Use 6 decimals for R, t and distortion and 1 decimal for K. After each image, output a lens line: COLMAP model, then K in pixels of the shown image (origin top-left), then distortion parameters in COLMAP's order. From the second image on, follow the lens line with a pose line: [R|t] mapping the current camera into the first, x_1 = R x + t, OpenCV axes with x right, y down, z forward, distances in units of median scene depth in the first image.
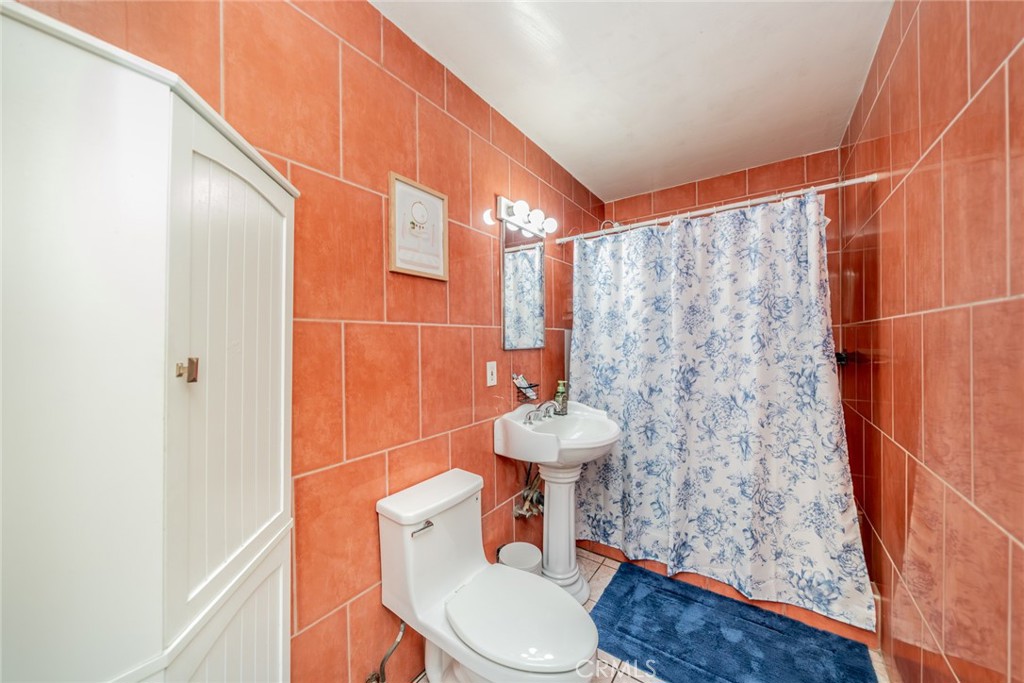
lens RADIAL K [[358.3, 0, 512.0], [0, 358.3, 341.5], [0, 0, 1]] dist [0.000084, -0.000001]
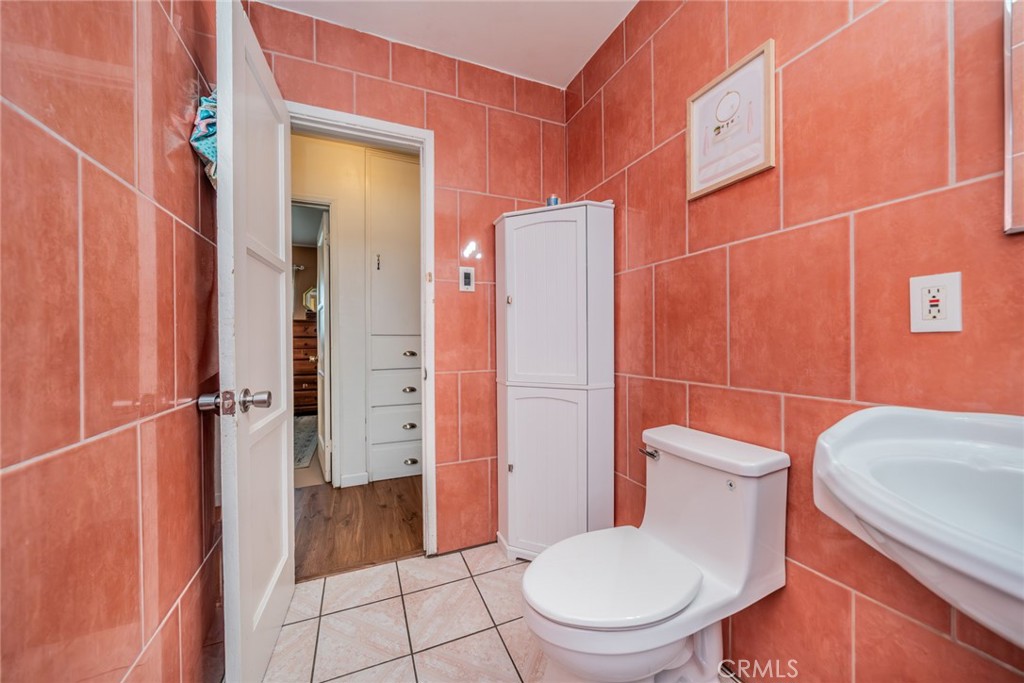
lens RADIAL K [[358.3, 0, 512.0], [0, 358.3, 341.5], [0, 0, 1]] dist [0.000084, -0.000001]
pose [[-0.506719, 0.012934, -0.862014, 0.756546], [0.010026, 0.999908, 0.009110, 0.173026], [0.862053, -0.004026, -0.506802, 1.075604]]
